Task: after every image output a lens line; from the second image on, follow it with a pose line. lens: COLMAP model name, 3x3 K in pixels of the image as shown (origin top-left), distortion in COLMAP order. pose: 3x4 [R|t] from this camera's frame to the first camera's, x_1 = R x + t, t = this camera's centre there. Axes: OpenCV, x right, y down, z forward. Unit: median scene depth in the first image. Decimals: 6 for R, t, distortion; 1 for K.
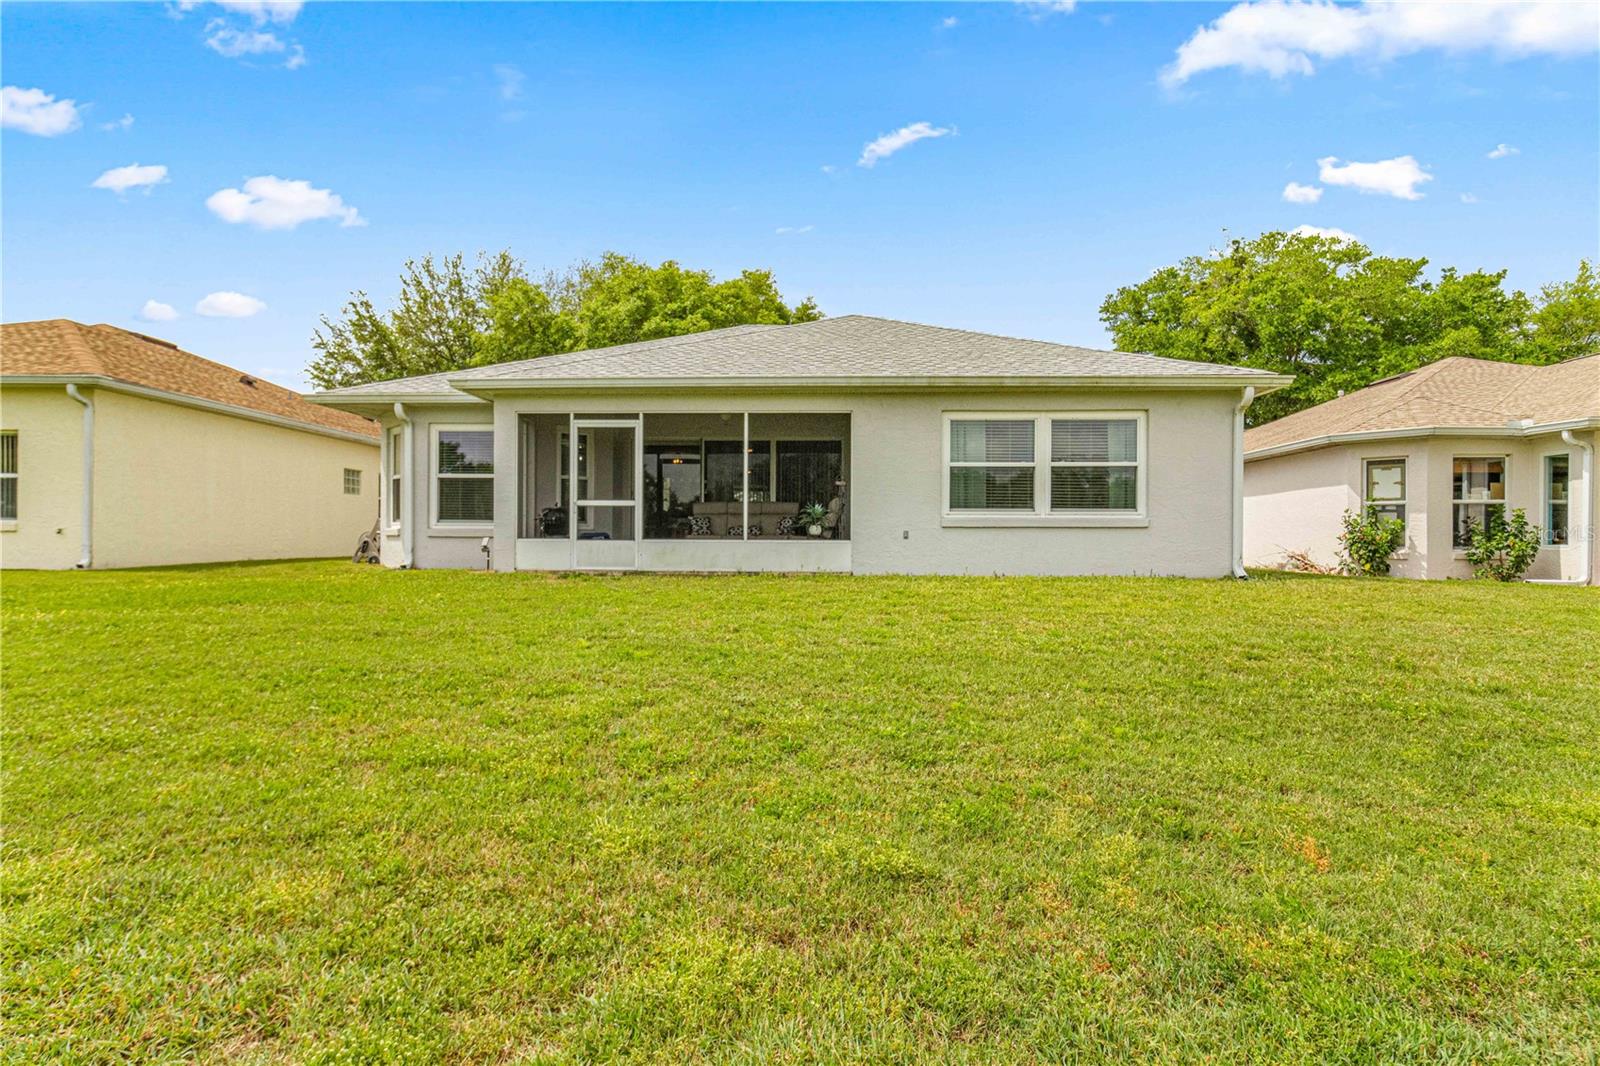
lens RADIAL K [[828.3, 0, 810.2], [0, 828.3, 537.1], [0, 0, 1]] dist [0.001529, 0.000227]
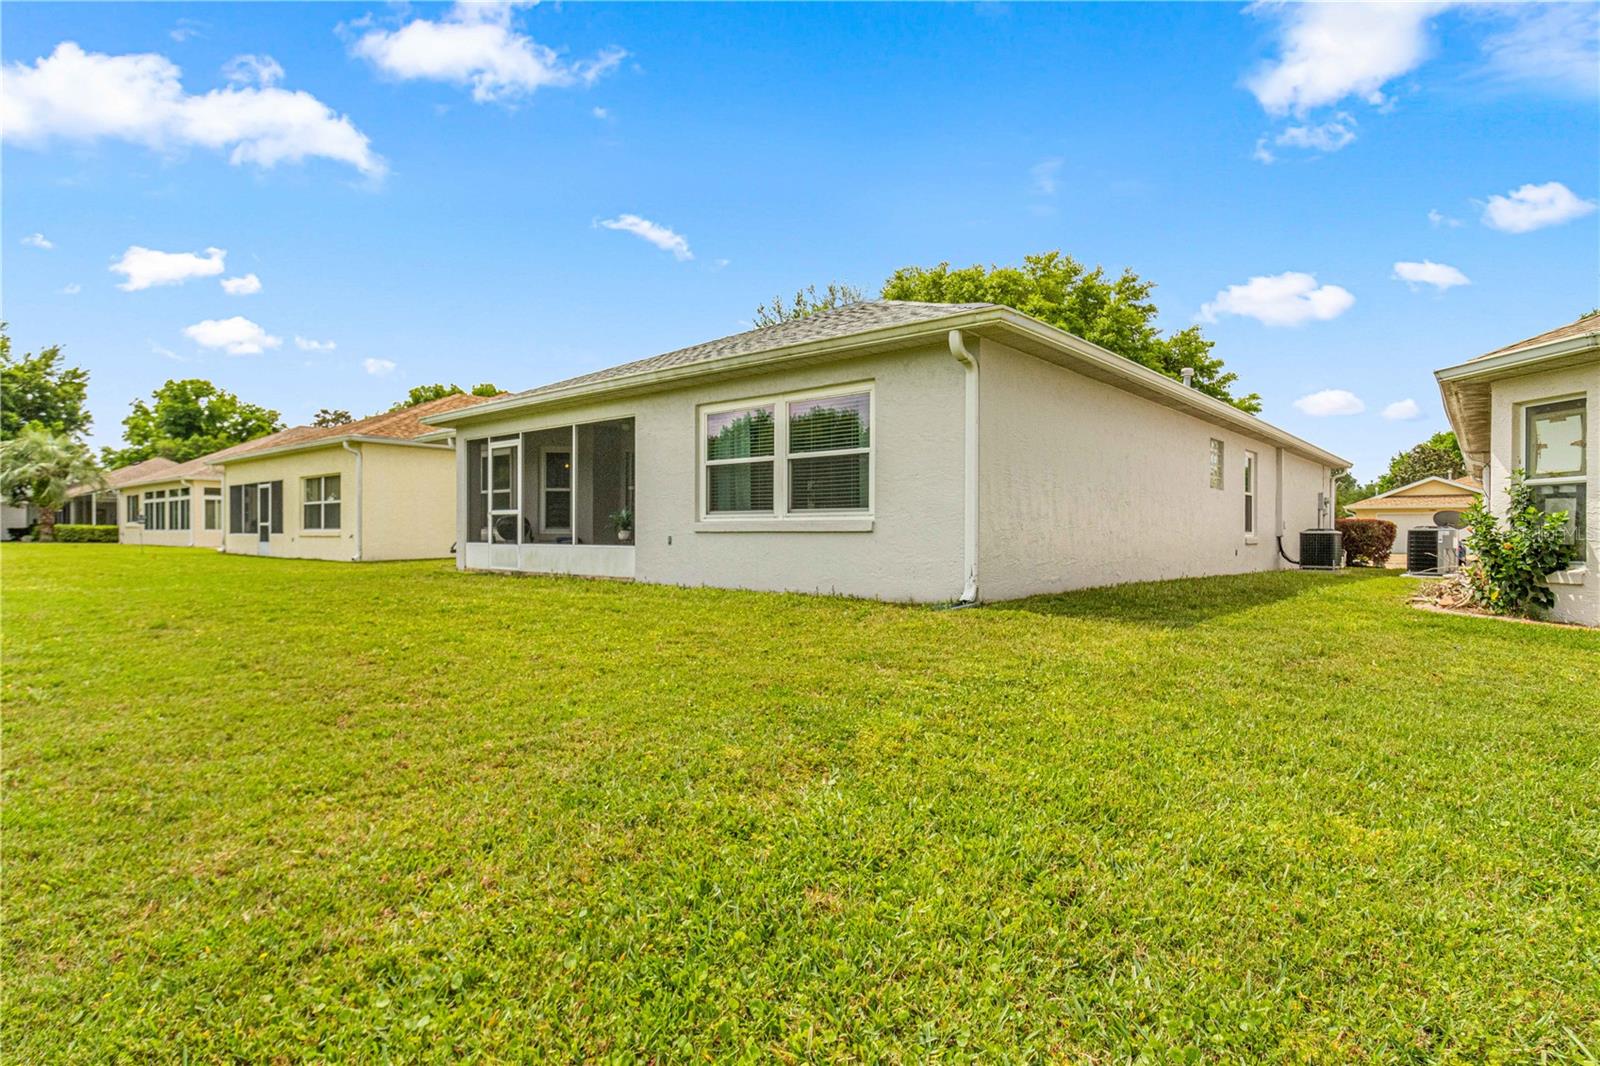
lens RADIAL K [[785.2, 0, 800.0], [0, 785.2, 533.0], [0, 0, 1]] dist [-0.005112, -0.000512]
pose [[0.806113, -0.003373, -0.591752, 0.755688], [0.002616, 0.999994, -0.002136, -0.008909], [0.591756, 0.000174, 0.806117, 0.363017]]
